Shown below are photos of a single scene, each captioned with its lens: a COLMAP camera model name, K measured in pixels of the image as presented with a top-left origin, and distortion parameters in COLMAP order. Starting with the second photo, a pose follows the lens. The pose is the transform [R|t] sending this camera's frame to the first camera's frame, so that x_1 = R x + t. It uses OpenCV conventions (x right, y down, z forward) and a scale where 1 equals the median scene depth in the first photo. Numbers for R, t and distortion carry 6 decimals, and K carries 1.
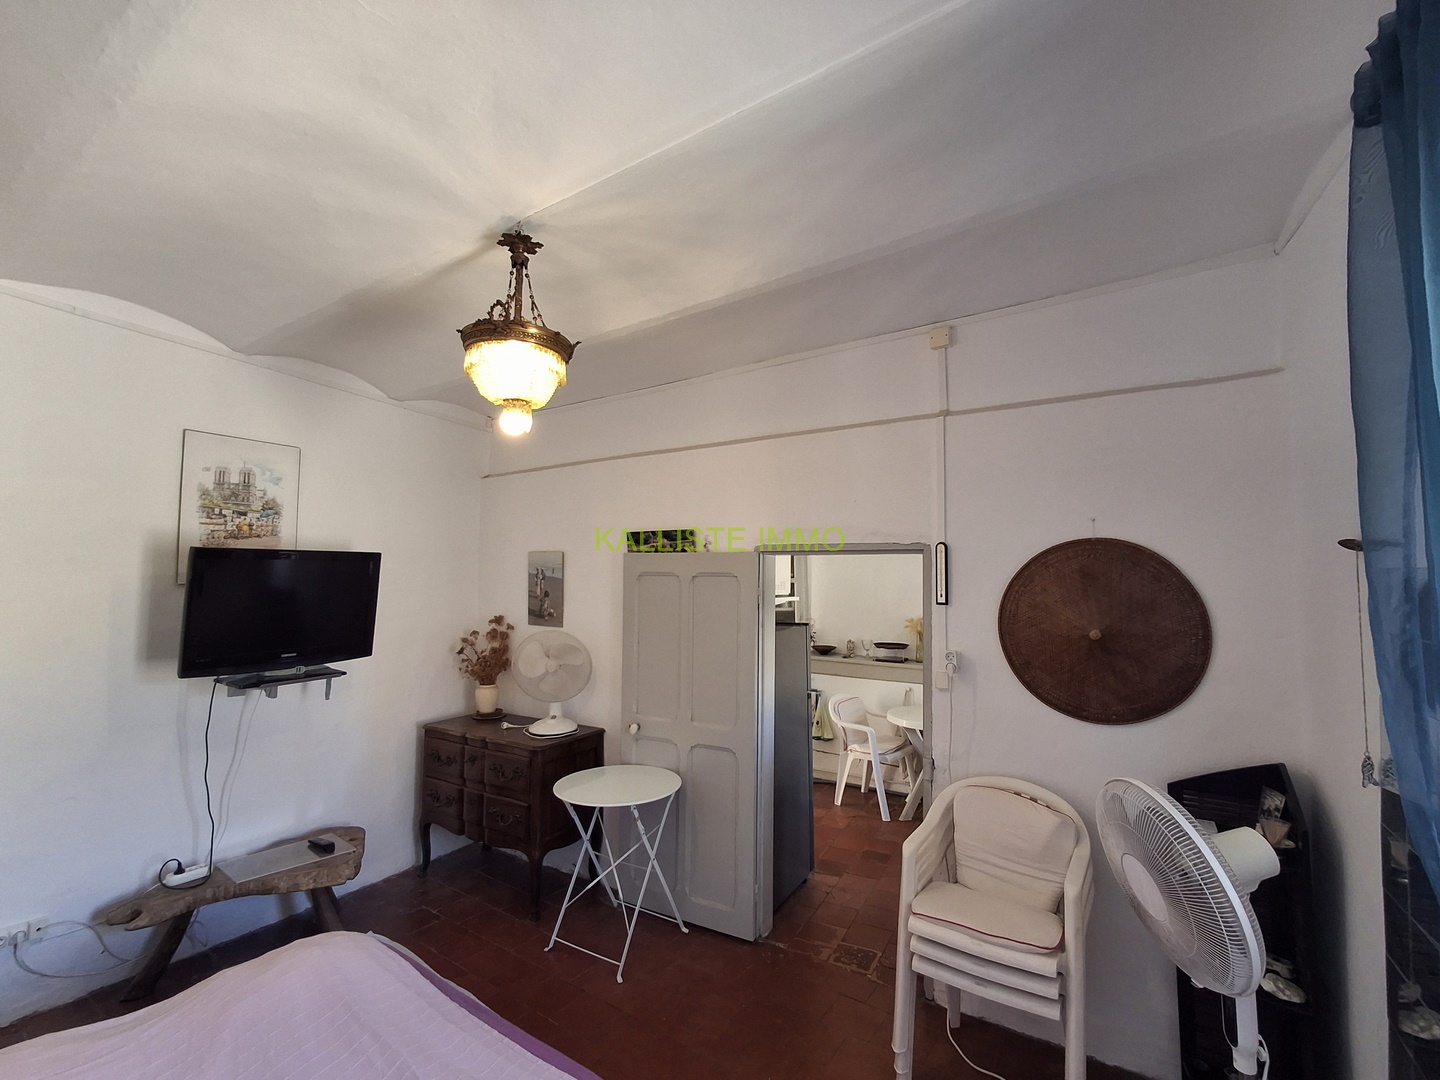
lens RADIAL K [[663.5, 0, 726.3], [0, 663.5, 537.3], [0, 0, 1]] dist [0.001032, -0.000281]
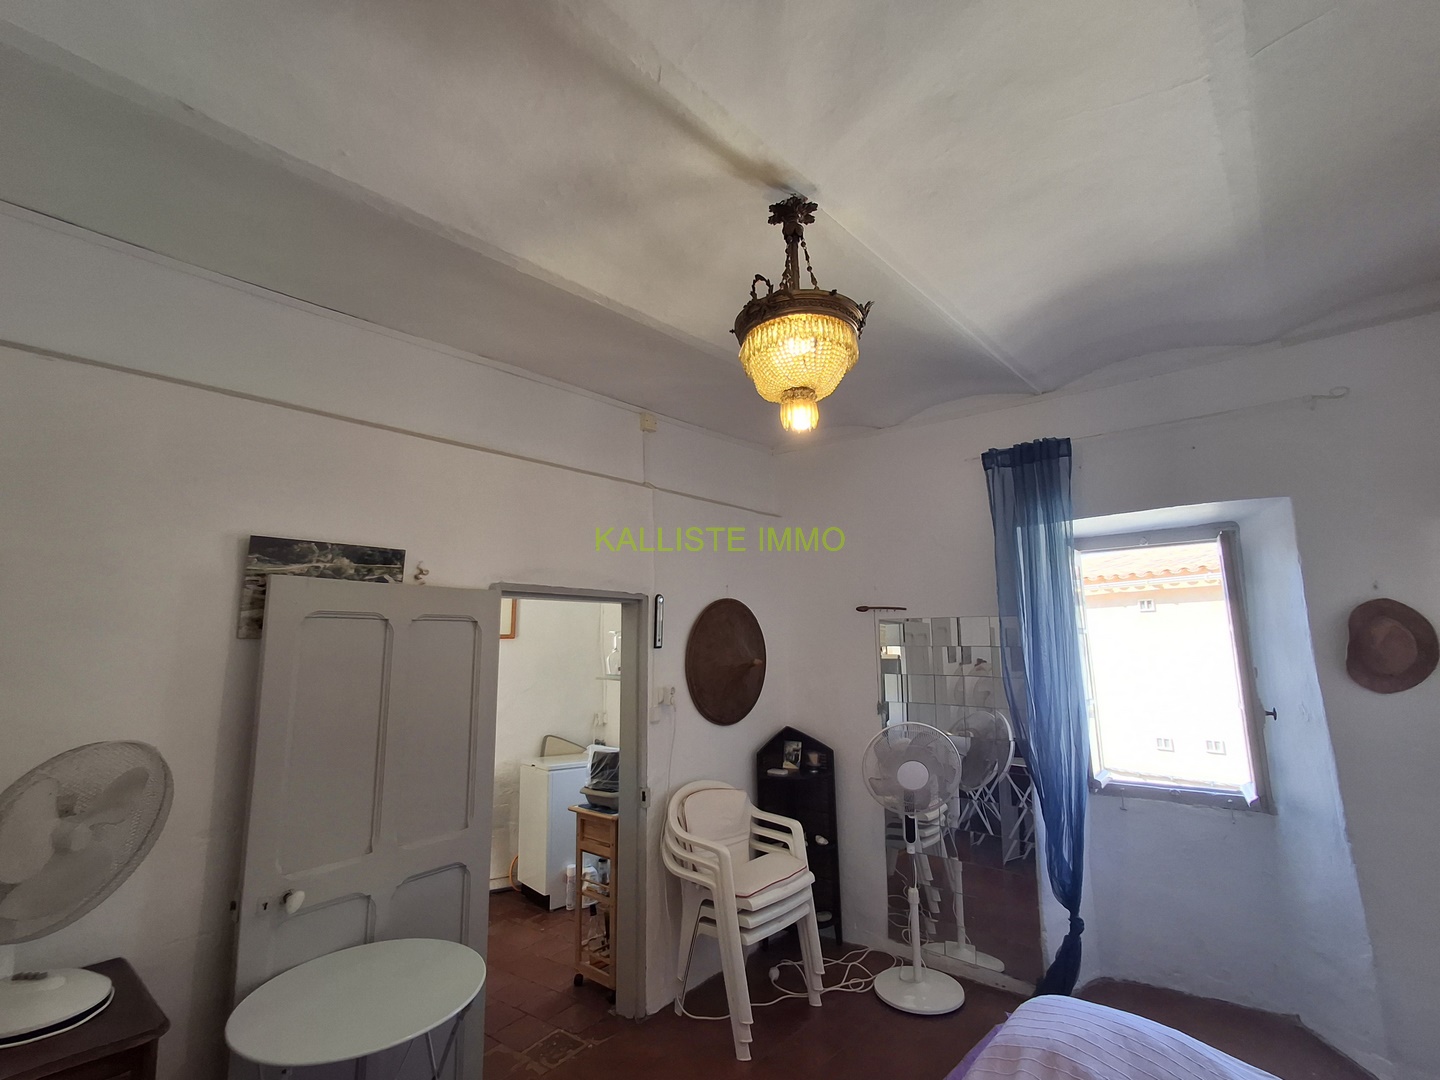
lens RADIAL K [[663.5, 0, 726.3], [0, 663.5, 537.3], [0, 0, 1]] dist [0.001032, -0.000281]
pose [[0.123544, 0.147859, 0.981262, -0.693288], [-0.043778, 0.988686, -0.143466, 0.059357], [-0.991373, -0.025233, 0.128619, 0.607828]]
